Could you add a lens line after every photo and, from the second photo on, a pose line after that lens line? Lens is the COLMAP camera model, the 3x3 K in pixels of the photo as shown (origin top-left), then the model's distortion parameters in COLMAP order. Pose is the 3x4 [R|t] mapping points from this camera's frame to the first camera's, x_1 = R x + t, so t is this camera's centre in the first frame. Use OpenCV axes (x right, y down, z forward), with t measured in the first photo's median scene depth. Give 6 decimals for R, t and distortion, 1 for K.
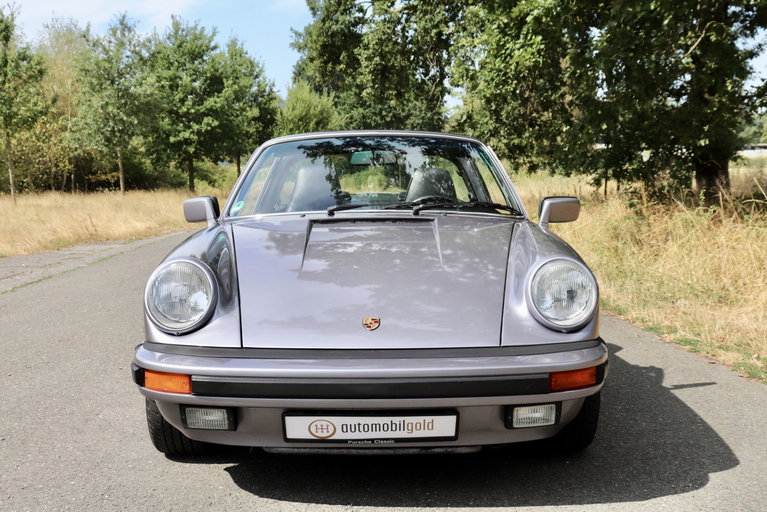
lens RADIAL K [[1052.9, 0, 380.4], [0, 1052.9, 259.5], [0, 0, 1]] dist [0.041850, 0.000000]
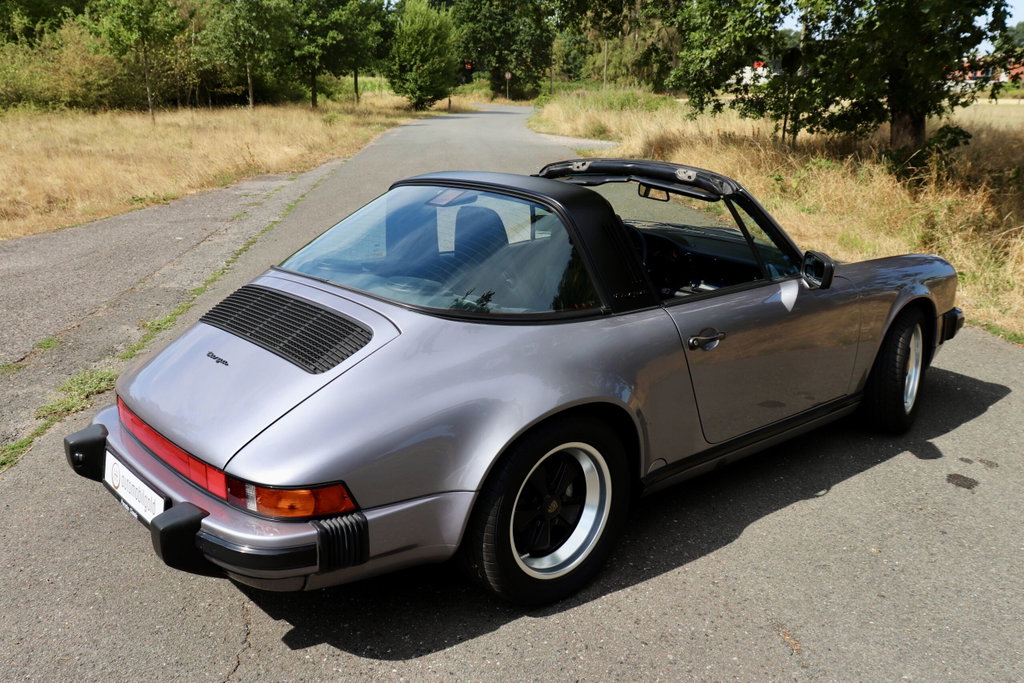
lens RADIAL K [[943.8, 0, 502.6], [0, 943.8, 330.2], [0, 0, 1]] dist [-0.081464, 0.000000]
pose [[0.997681, 0.012627, 0.066887, -0.059792], [-0.024522, 0.983336, 0.180137, -0.020381], [-0.063498, -0.181359, 0.981365, 0.080103]]
